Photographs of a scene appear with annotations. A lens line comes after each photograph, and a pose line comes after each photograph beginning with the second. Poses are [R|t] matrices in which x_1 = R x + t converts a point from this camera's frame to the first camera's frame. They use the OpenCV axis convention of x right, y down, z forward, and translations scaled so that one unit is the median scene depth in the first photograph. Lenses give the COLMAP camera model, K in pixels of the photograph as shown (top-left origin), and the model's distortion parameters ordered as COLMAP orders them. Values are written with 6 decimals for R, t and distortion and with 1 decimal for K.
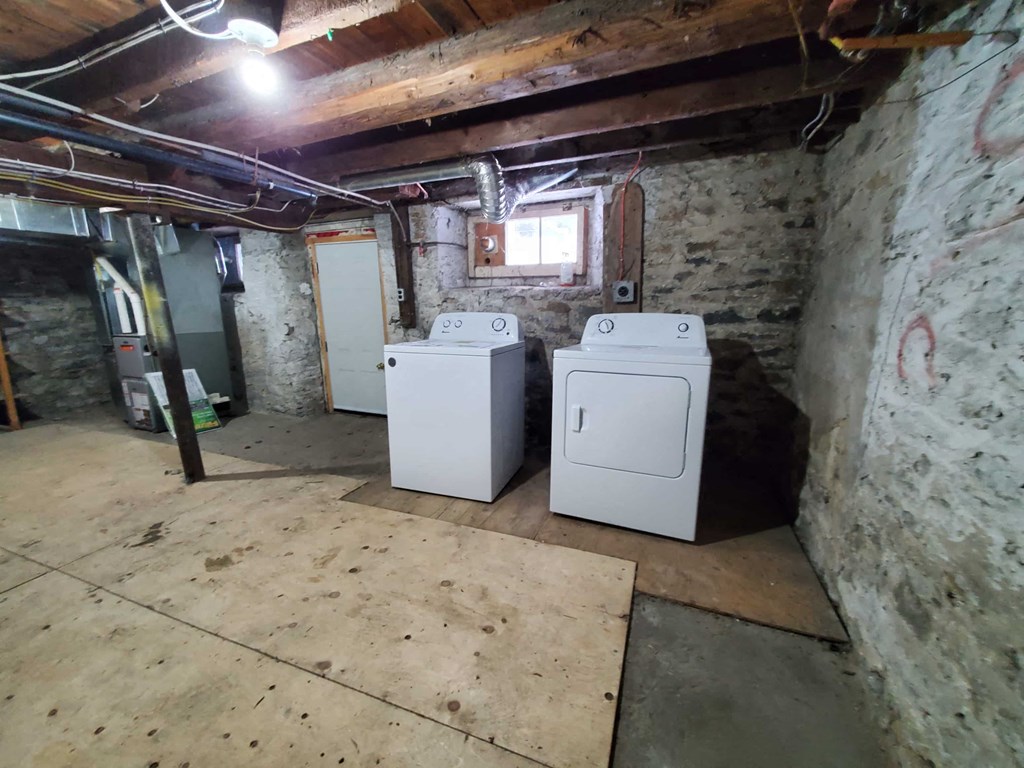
lens RADIAL K [[402.4, 0, 514.2], [0, 402.4, 384.6], [0, 0, 1]] dist [0.000297, -0.000313]
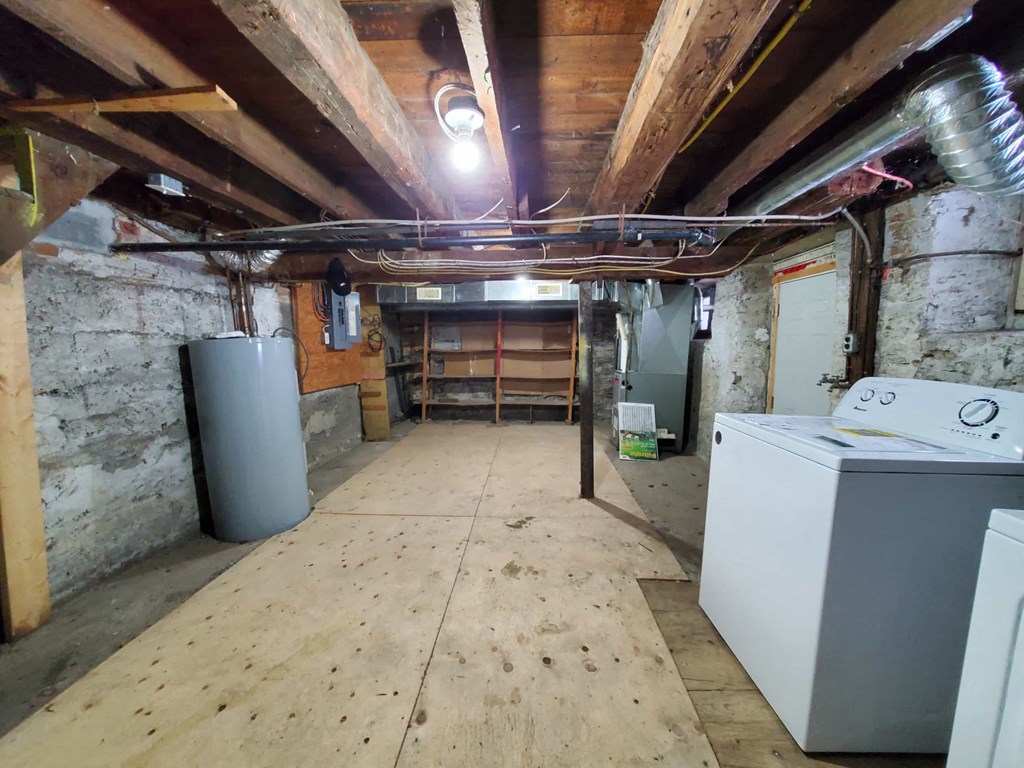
lens RADIAL K [[402.4, 0, 517.1], [0, 402.4, 384.5], [0, 0, 1]] dist [0.000297, -0.000313]
pose [[0.332055, 0.106722, -0.937203, 0.168492], [-0.202732, 0.978434, 0.039588, -0.072282], [0.921216, 0.176856, 0.346530, 0.278124]]
